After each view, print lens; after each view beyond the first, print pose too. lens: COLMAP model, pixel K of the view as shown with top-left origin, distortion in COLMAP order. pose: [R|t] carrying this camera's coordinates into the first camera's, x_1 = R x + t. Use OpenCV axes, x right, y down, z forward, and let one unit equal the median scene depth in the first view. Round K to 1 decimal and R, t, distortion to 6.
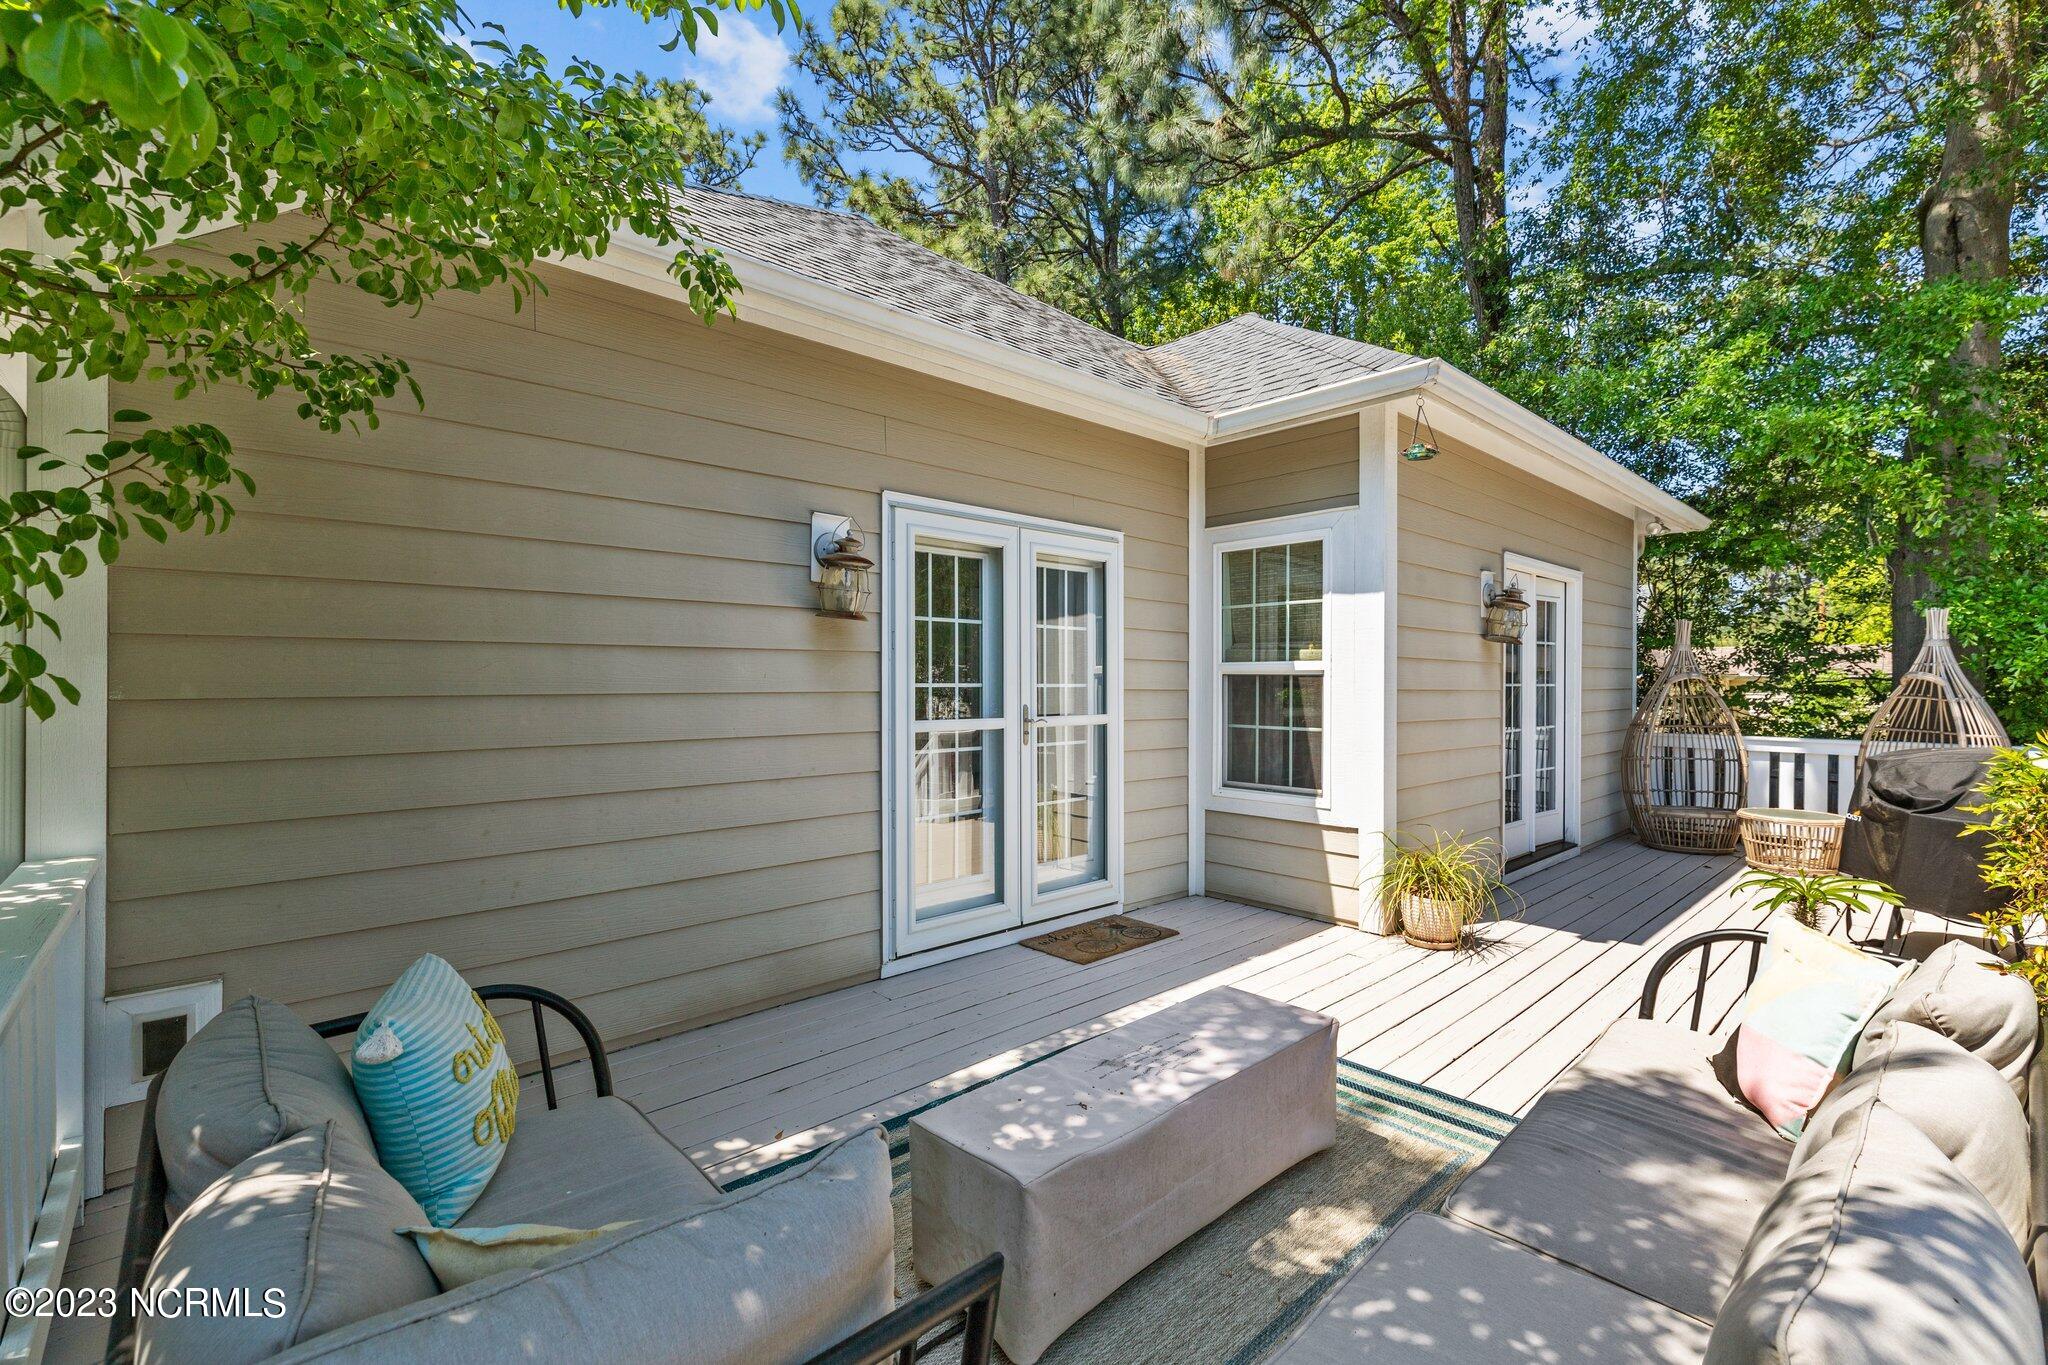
lens RADIAL K [[889.1, 0, 1026.9], [0, 889.1, 684.7], [0, 0, 1]] dist [-0.004184, -0.000452]
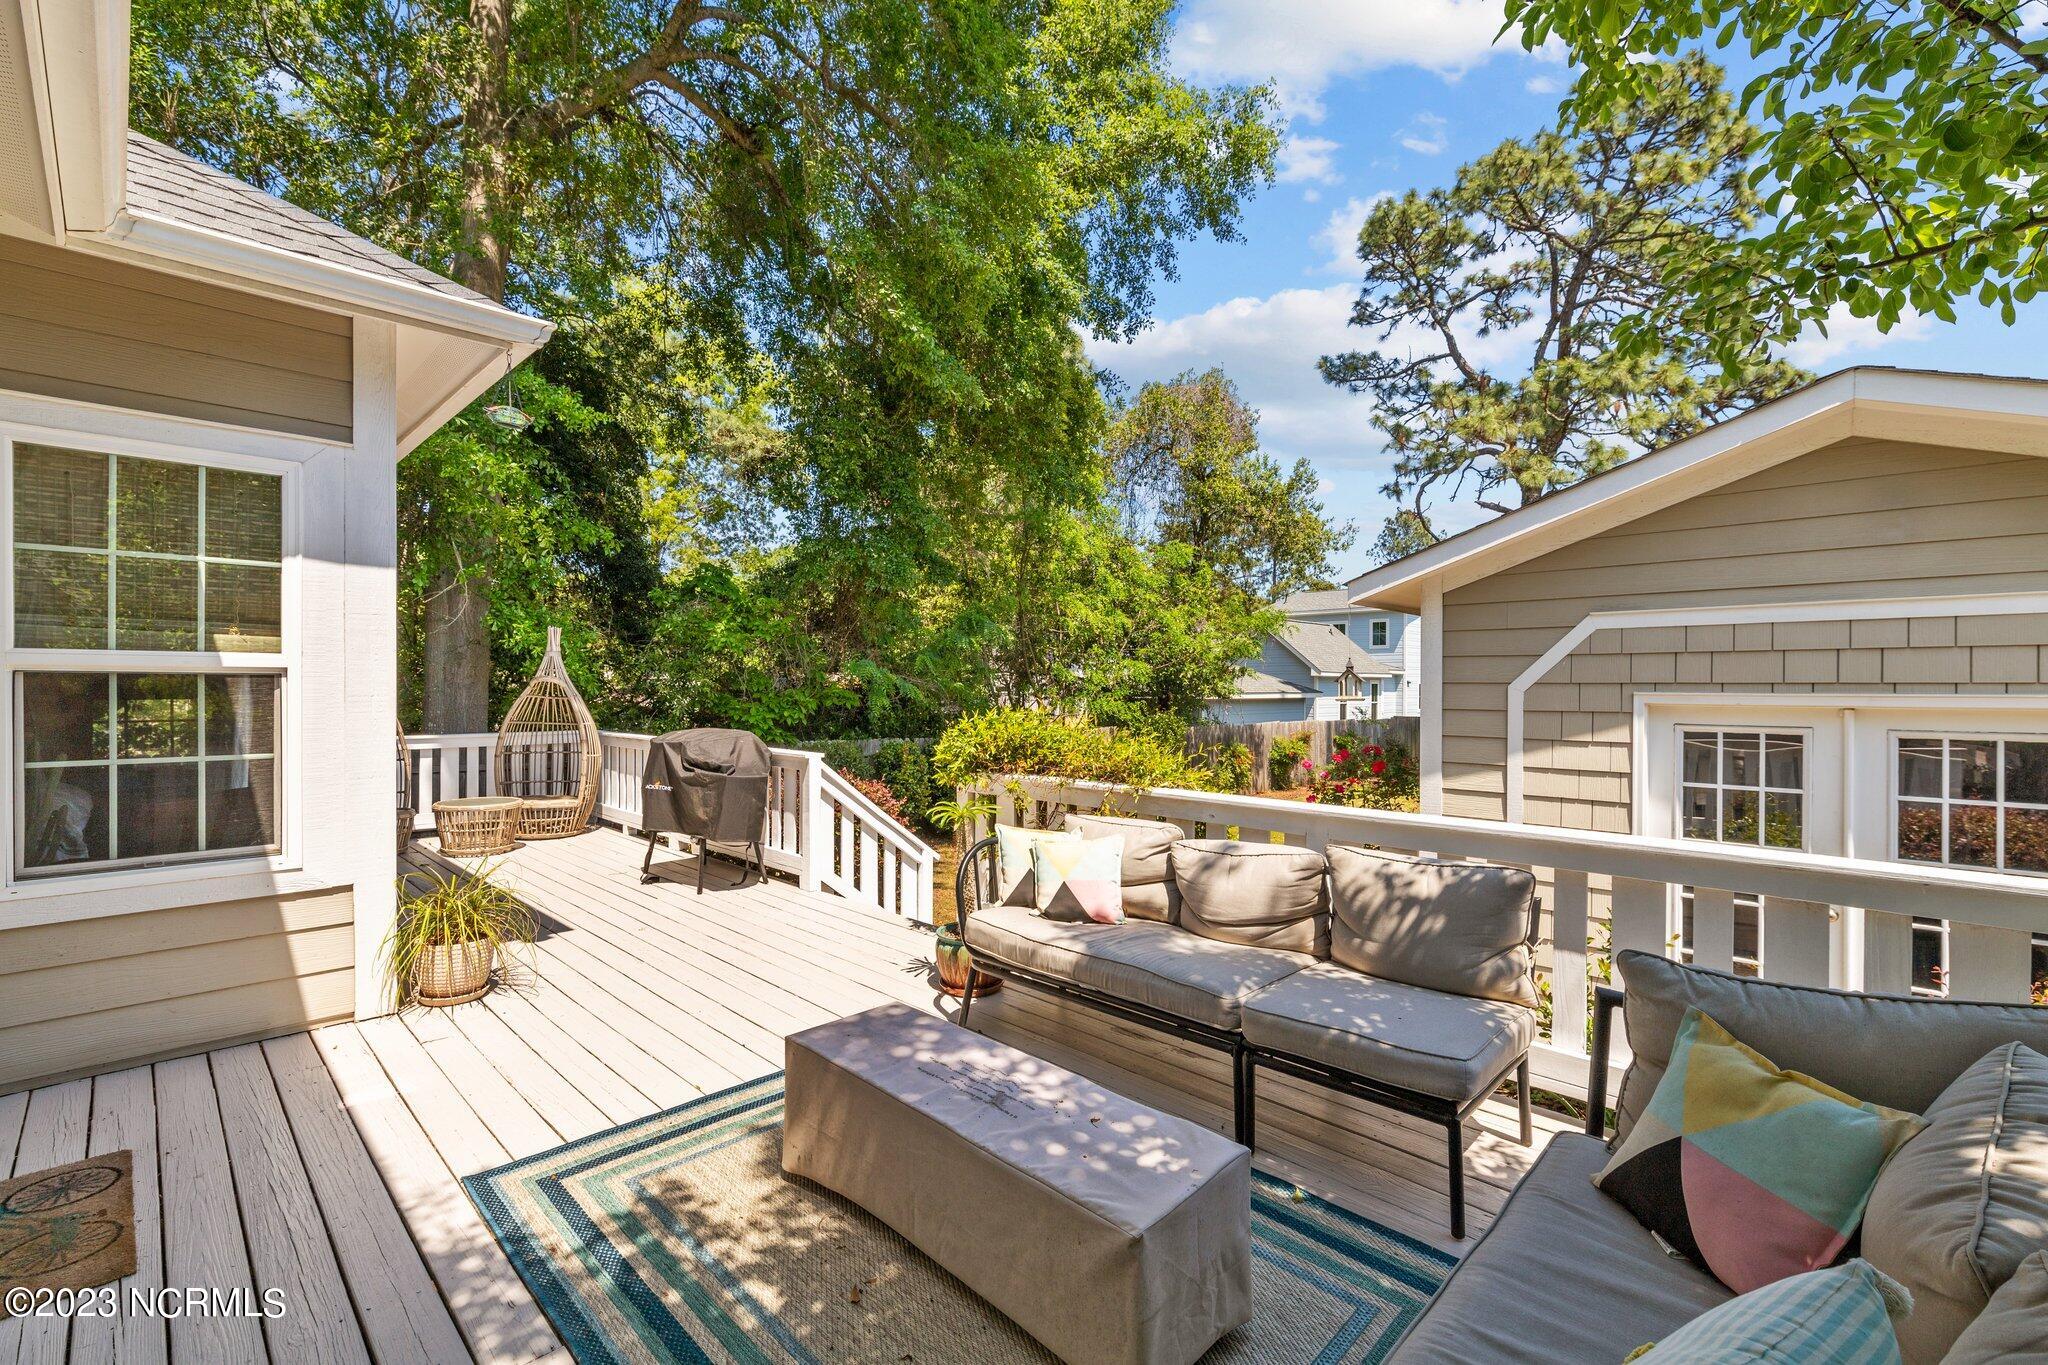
lens RADIAL K [[889.1, 0, 1029.5], [0, 889.1, 687.4], [0, 0, 1]] dist [-0.004184, -0.000452]
pose [[-0.048233, -0.004202, 0.998827, -0.314978], [0.001729, 0.999989, 0.004290, -0.002540], [-0.998835, 0.001934, -0.048225, 0.387525]]
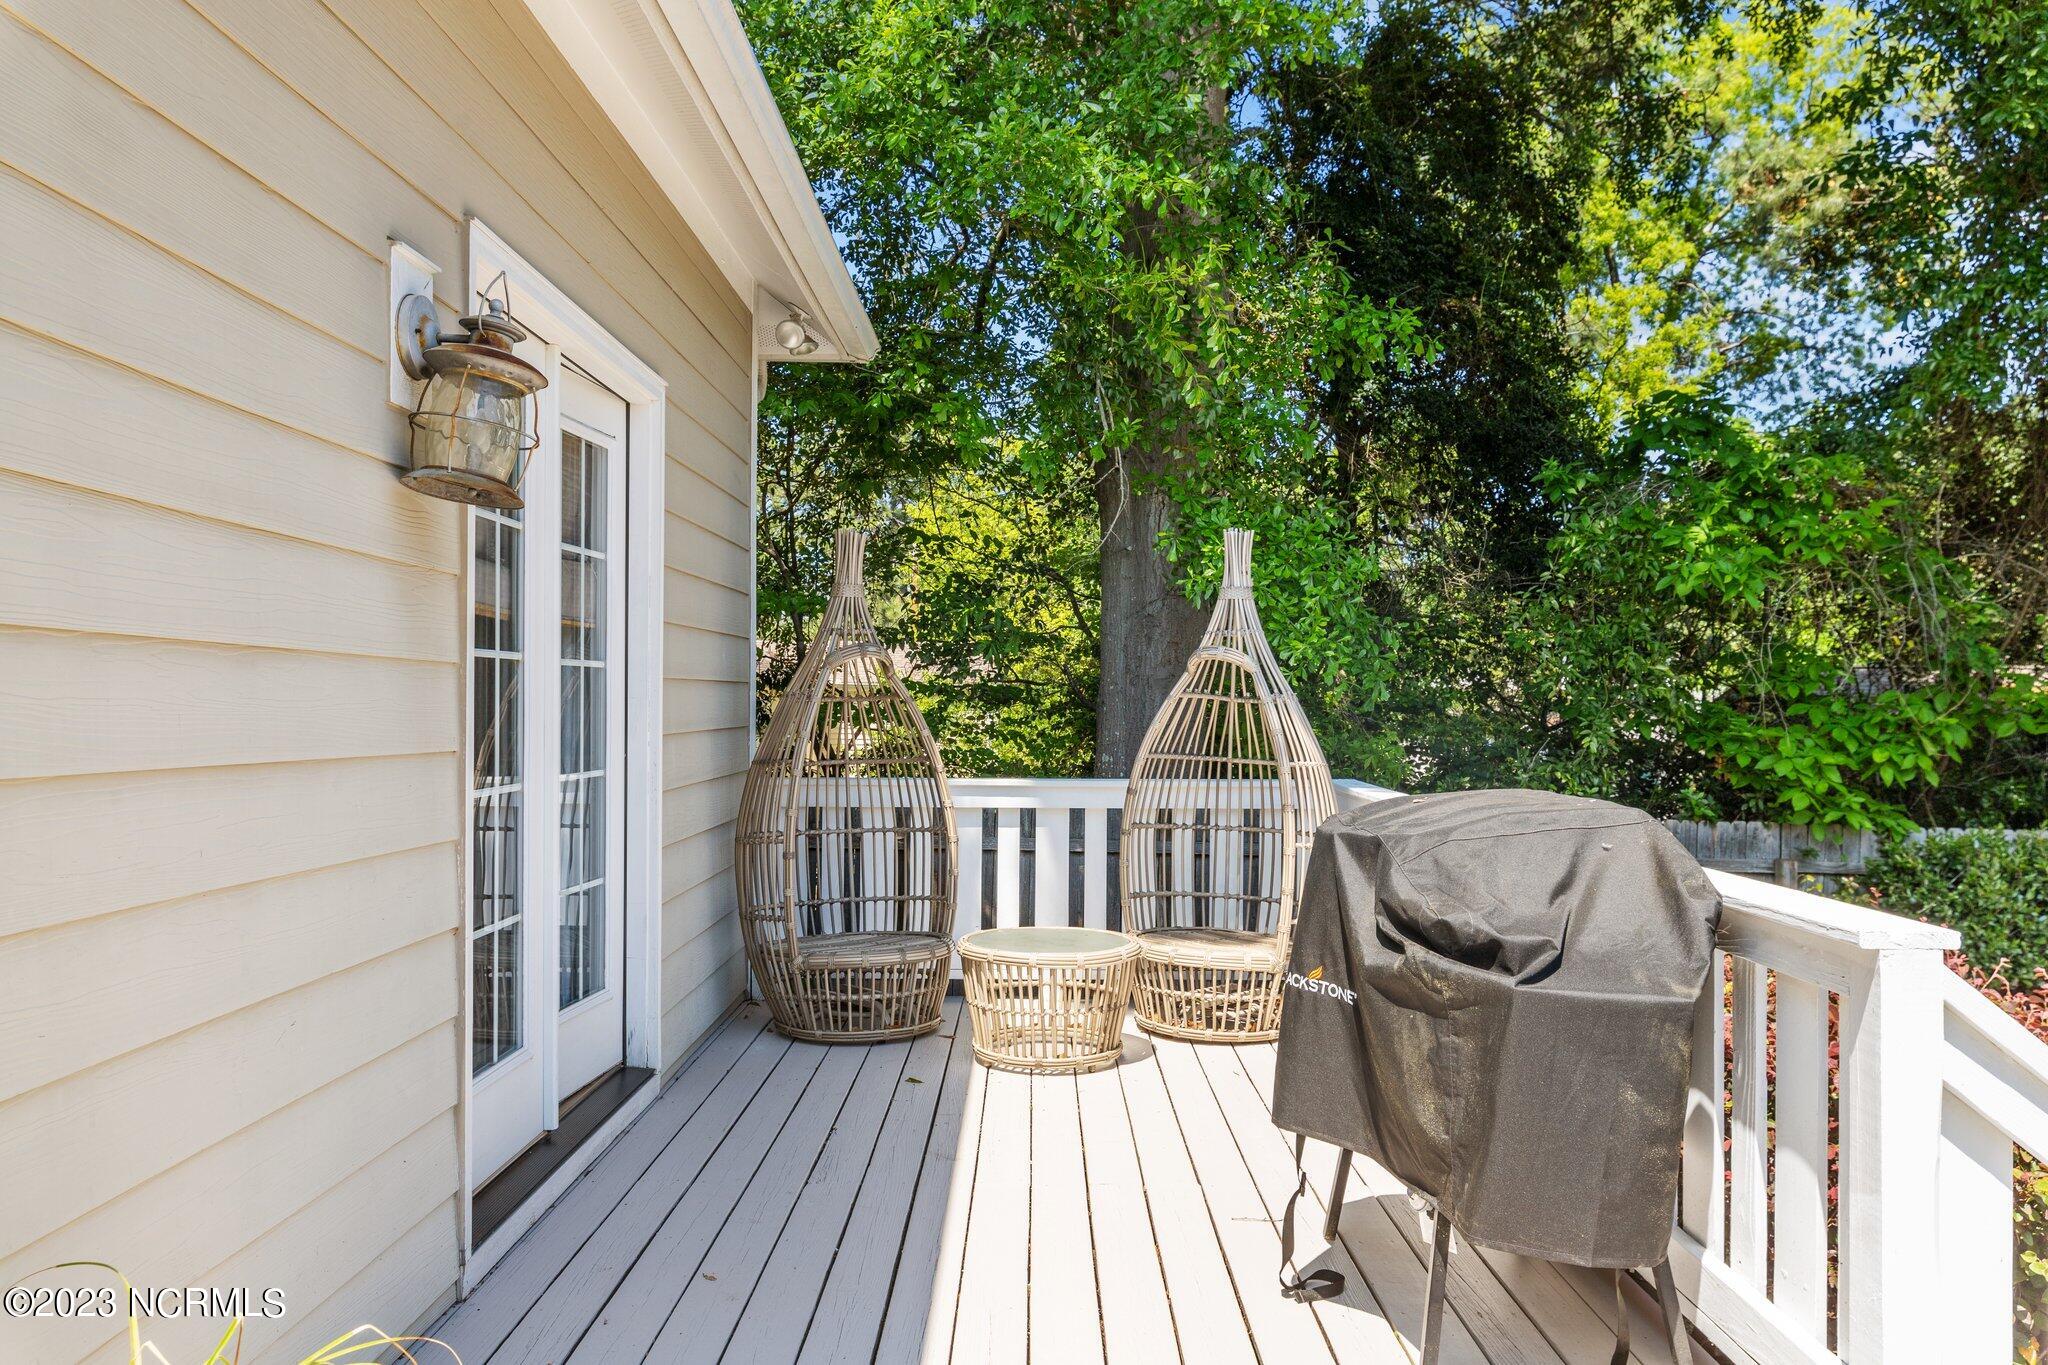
lens RADIAL K [[1527.6, 0, 1028.9], [0, 1527.6, 696.3], [0, 0, 1]] dist [-0.010228, -0.003036]
pose [[0.680944, 0.003594, 0.732327, 0.275473], [-0.000417, 0.999990, -0.004520, 0.020544], [-0.732336, 0.002772, 0.680938, 0.484601]]
